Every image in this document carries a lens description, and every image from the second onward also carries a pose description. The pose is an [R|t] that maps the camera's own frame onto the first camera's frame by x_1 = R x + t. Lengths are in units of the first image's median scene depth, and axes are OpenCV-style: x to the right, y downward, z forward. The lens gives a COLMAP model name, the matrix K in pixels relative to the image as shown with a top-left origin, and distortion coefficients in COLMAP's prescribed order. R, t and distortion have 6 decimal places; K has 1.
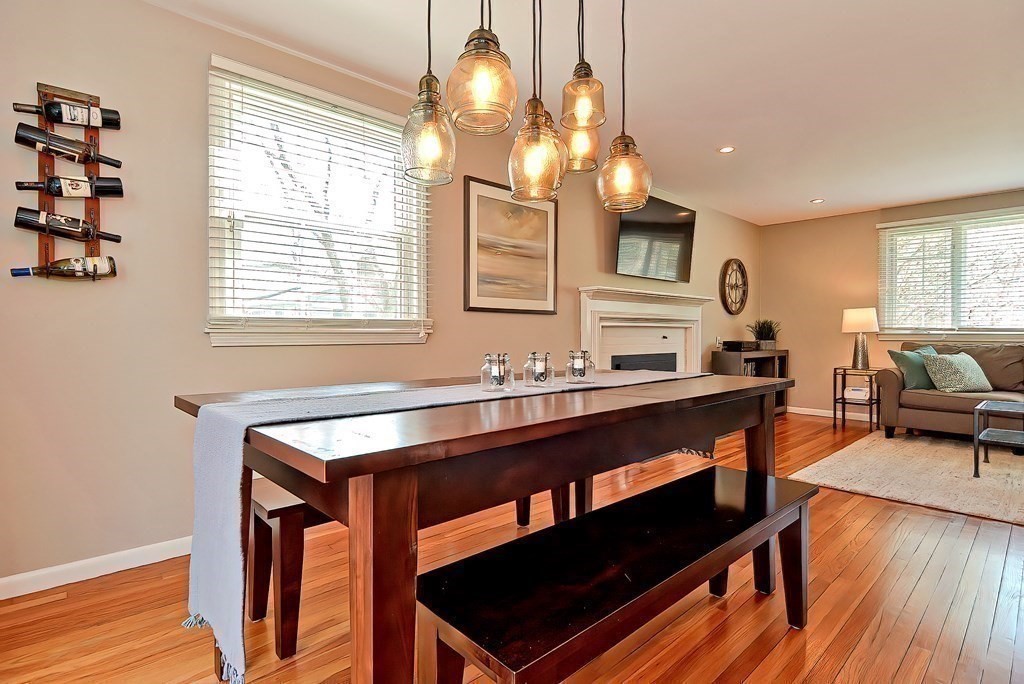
lens RADIAL K [[500.6, 0, 501.3], [0, 500.6, 322.6], [0, 0, 1]] dist [0.002132, -0.007755]
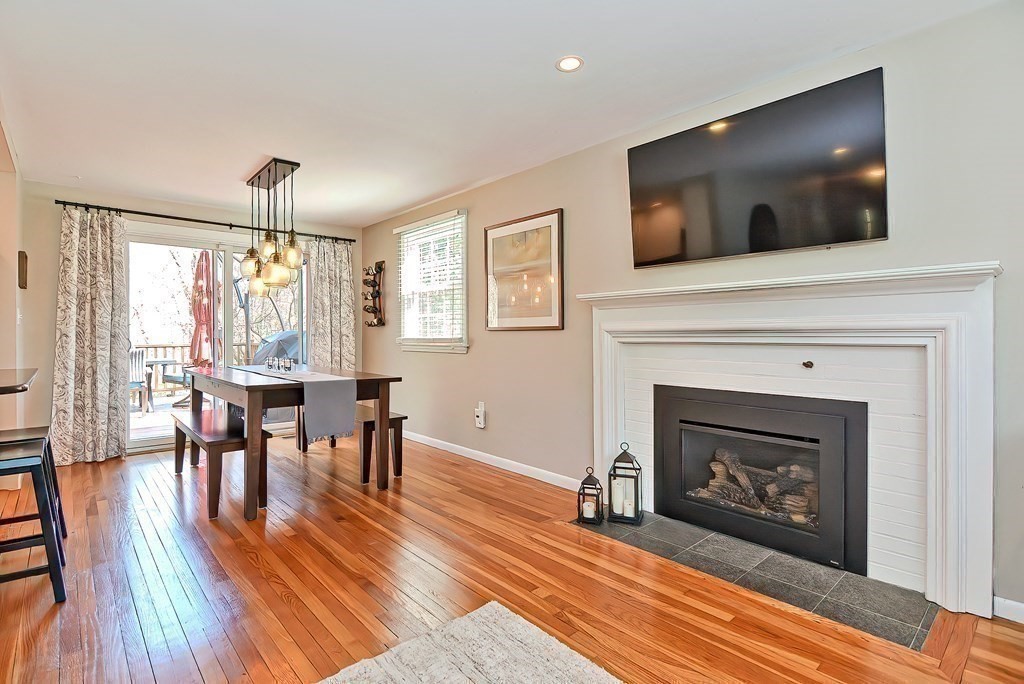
lens RADIAL K [[507.0, 0, 515.5], [0, 507.0, 337.9], [0, 0, 1]] dist [0.002410, -0.016035]
pose [[-0.007368, 0.003914, -0.999965, 1.078892], [0.020242, 0.999788, 0.003765, -0.007069], [0.999768, -0.020213, -0.007445, 0.932619]]
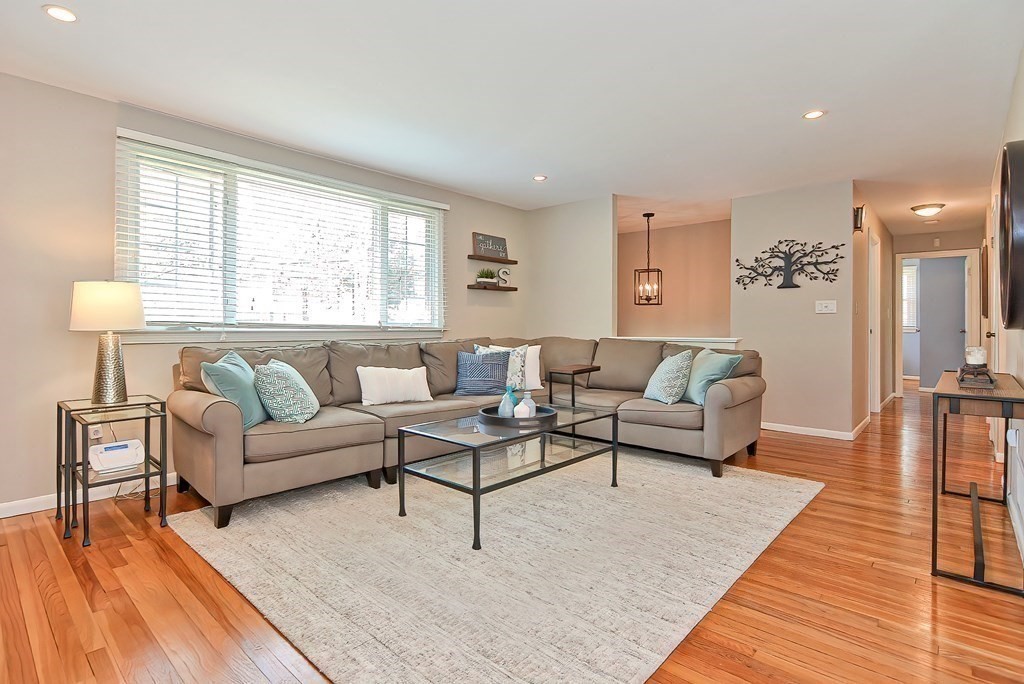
lens RADIAL K [[500.6, 0, 501.3], [0, 500.6, 322.6], [0, 0, 1]] dist [0.002132, -0.007755]
pose [[-0.098035, 0.009970, 0.995133, 0.272255], [-0.015101, 0.999820, -0.011505, 0.016777], [-0.995068, -0.016156, -0.097867, 0.926413]]
